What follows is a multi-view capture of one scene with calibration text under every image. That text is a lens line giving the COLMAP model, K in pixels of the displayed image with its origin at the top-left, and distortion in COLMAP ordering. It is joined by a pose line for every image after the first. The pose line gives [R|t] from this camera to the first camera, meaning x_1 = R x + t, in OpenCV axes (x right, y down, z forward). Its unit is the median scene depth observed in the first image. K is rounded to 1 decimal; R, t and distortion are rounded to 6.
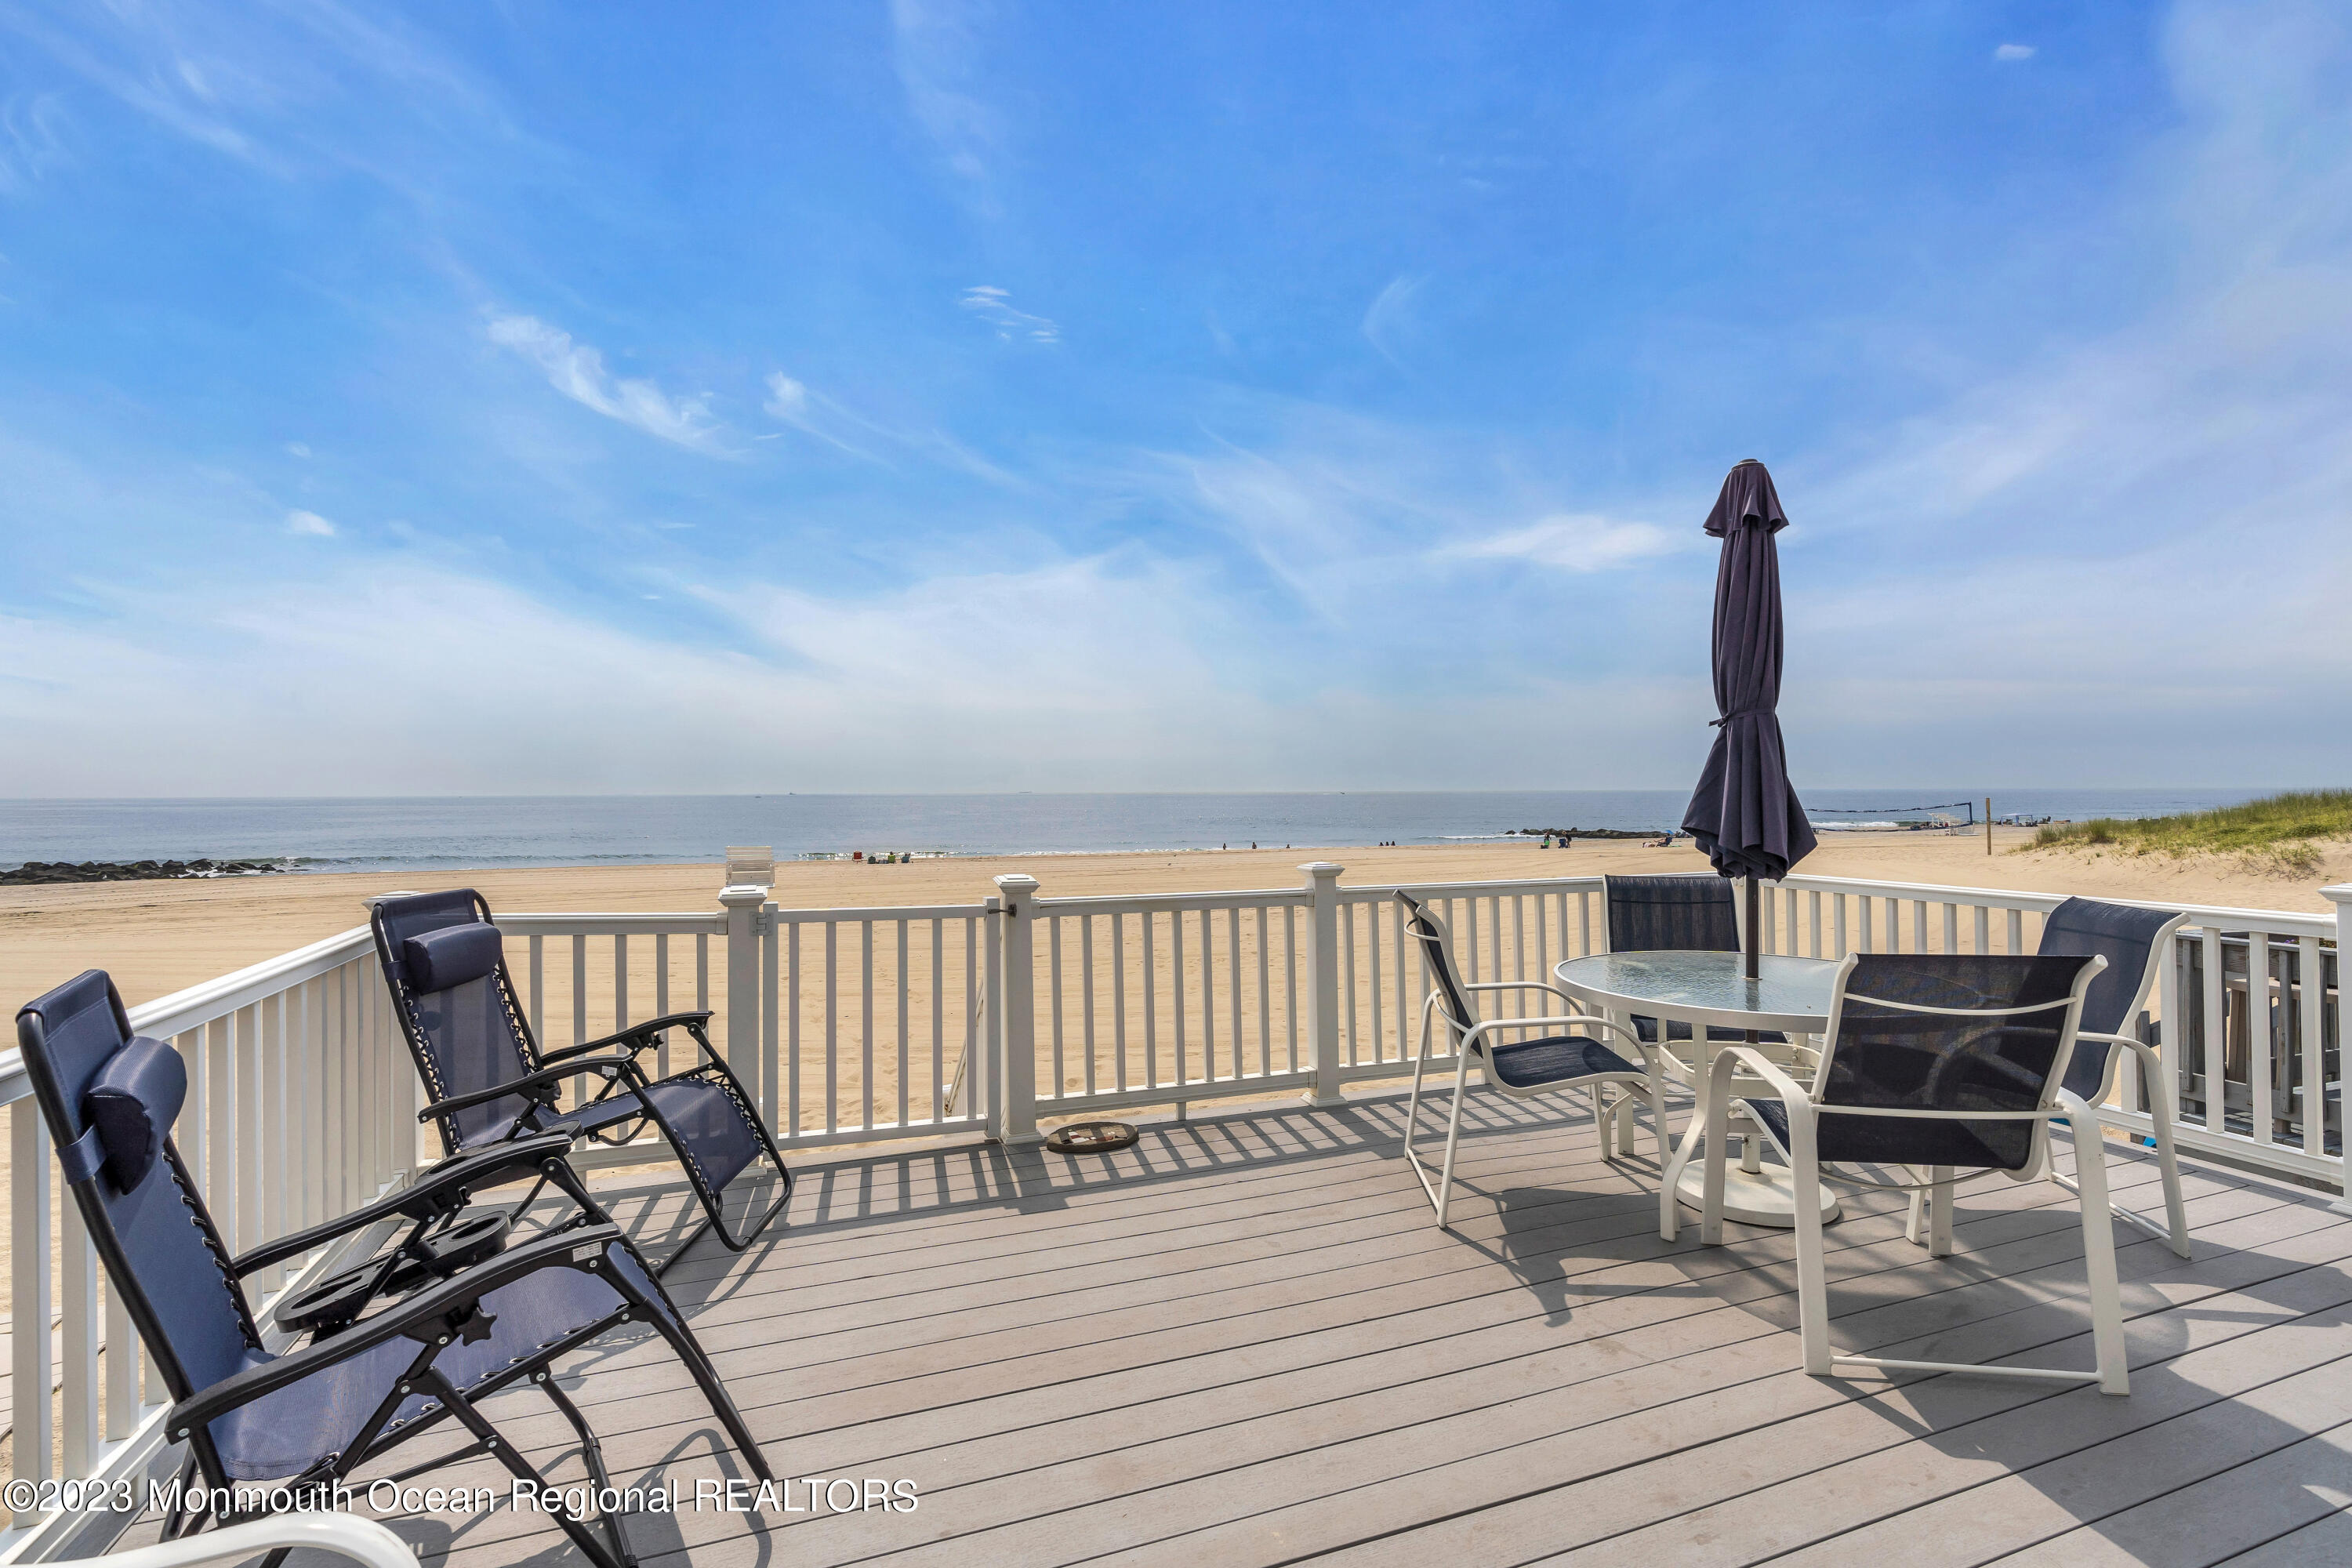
lens RADIAL K [[1071.8, 0, 1178.6], [0, 1071.8, 790.6], [0, 0, 1]] dist [0.001067, -0.000137]
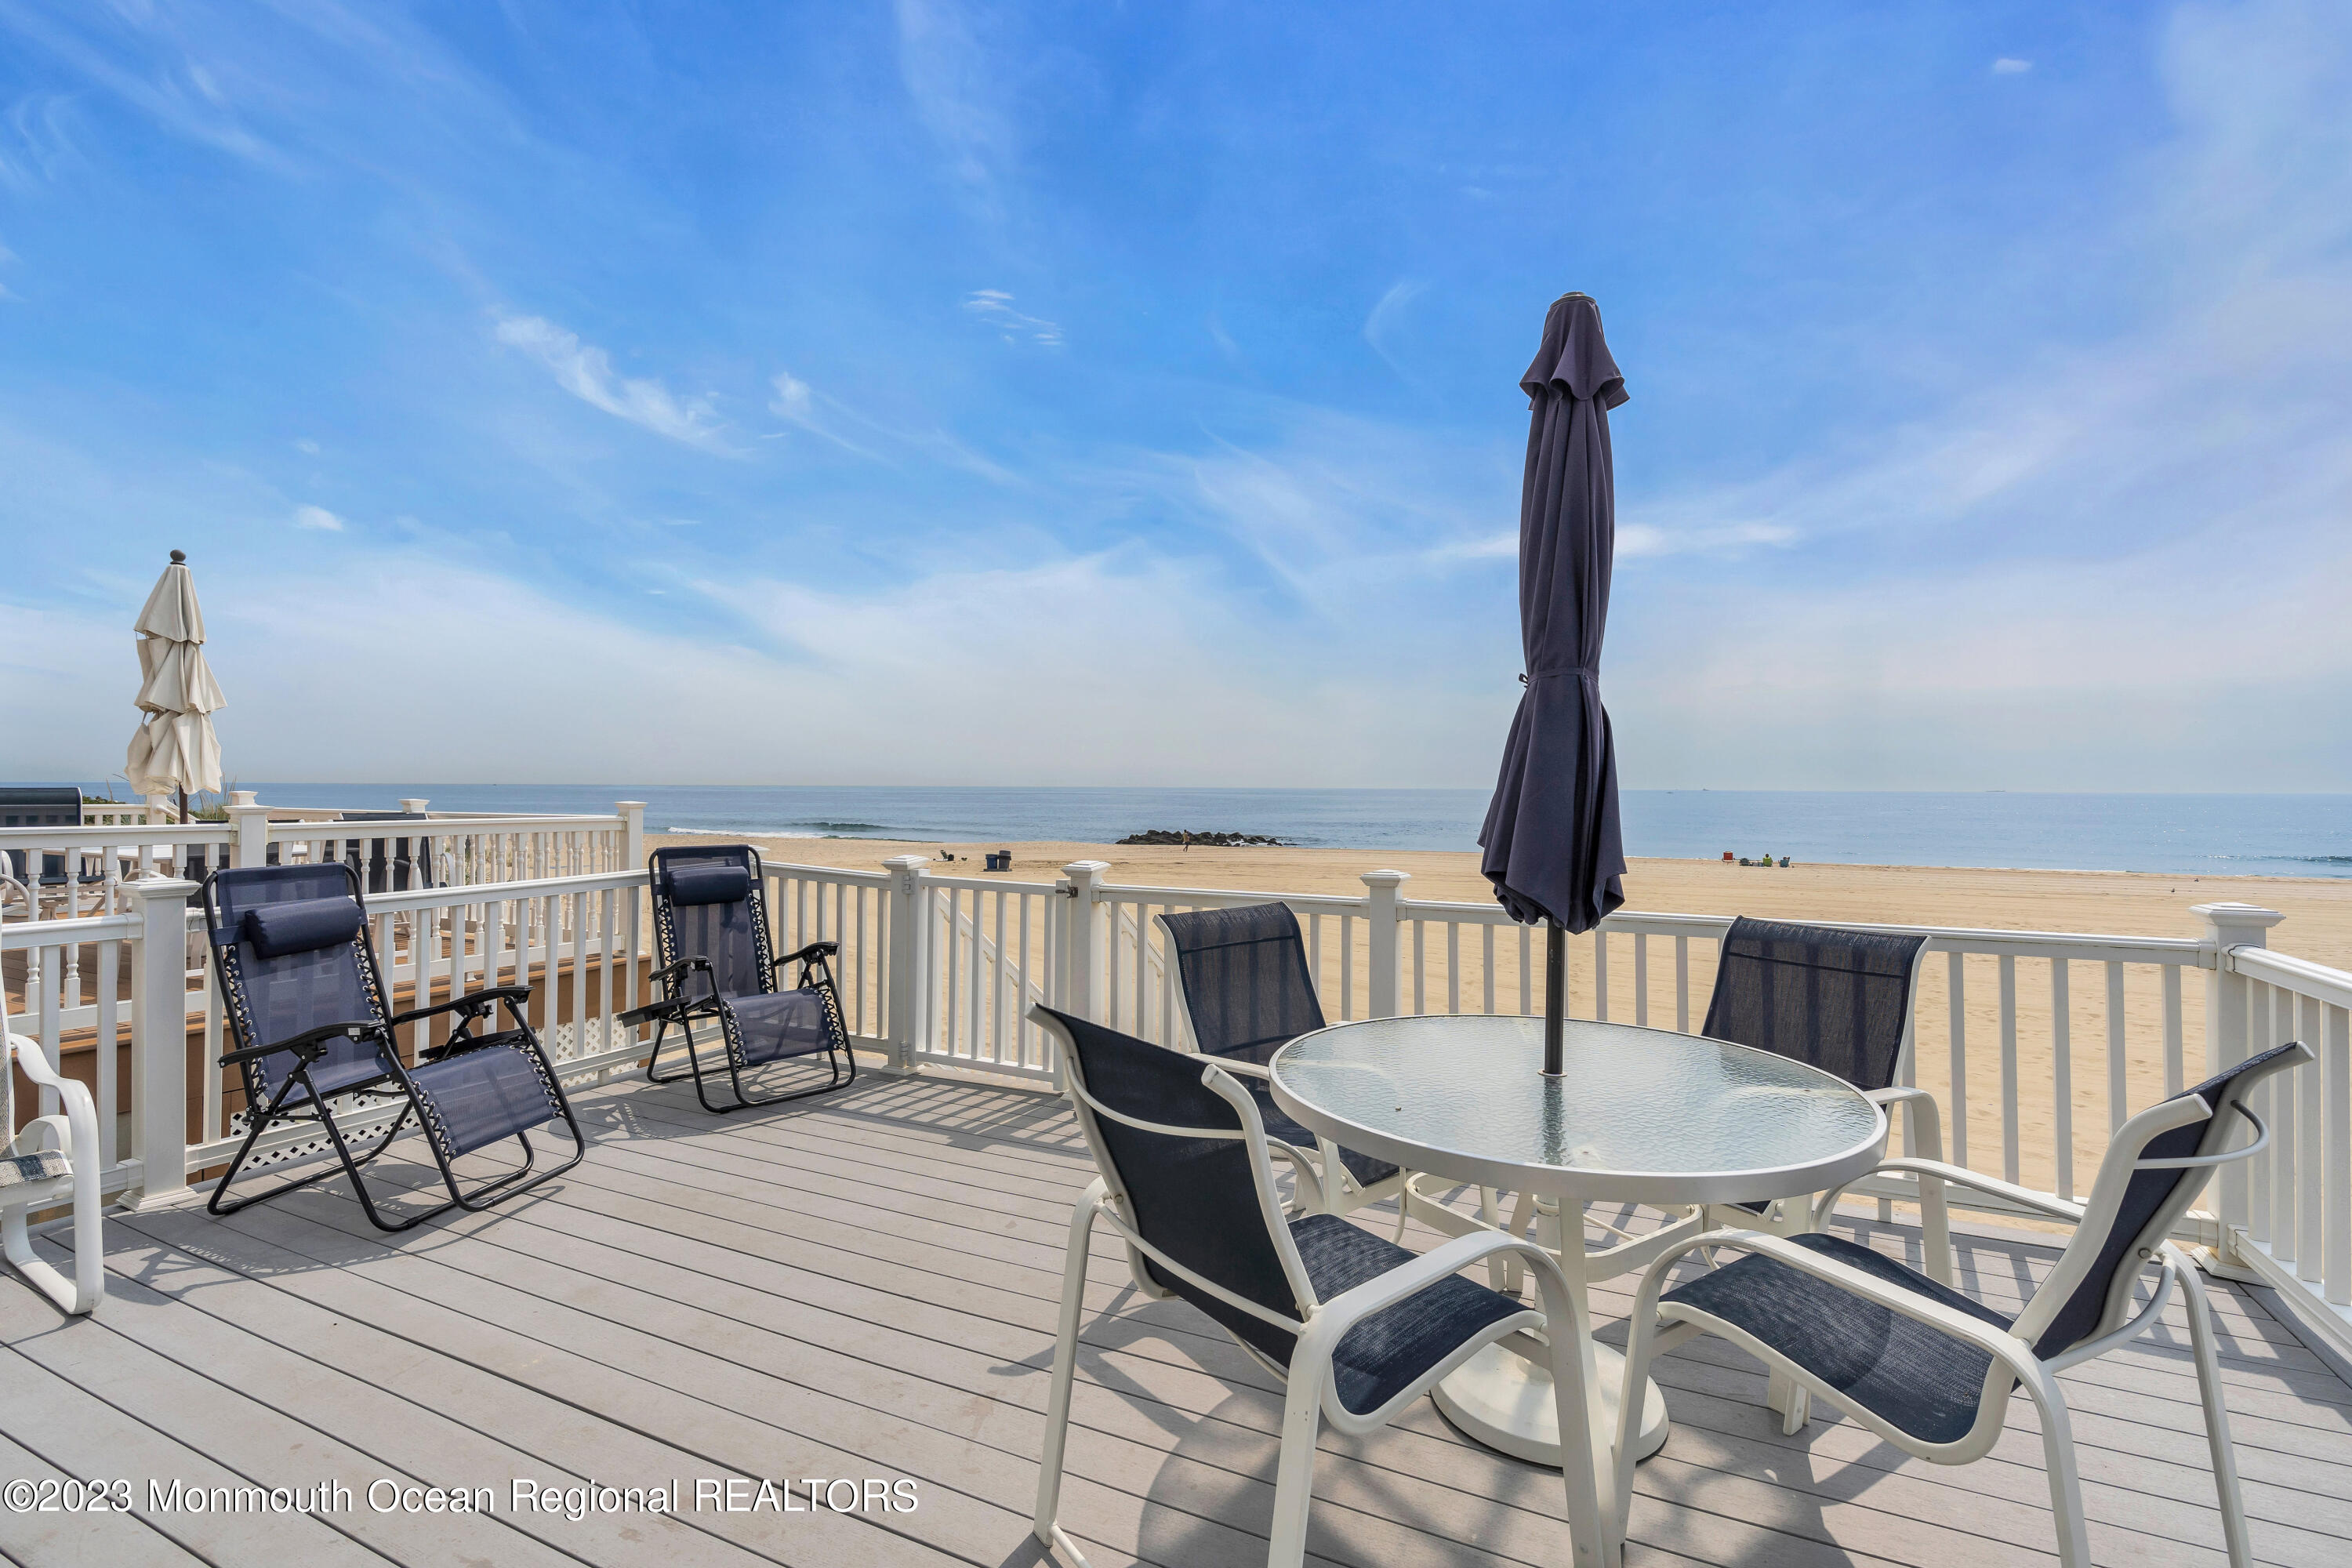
lens RADIAL K [[1071.8, 0, 1226.0], [0, 1071.8, 769.7], [0, 0, 1]] dist [0.001067, -0.000137]
pose [[0.697658, -0.002794, -0.716426, 0.862546], [-0.008292, 0.999894, -0.011974, -0.004166], [0.716383, 0.014294, 0.697561, 0.373960]]
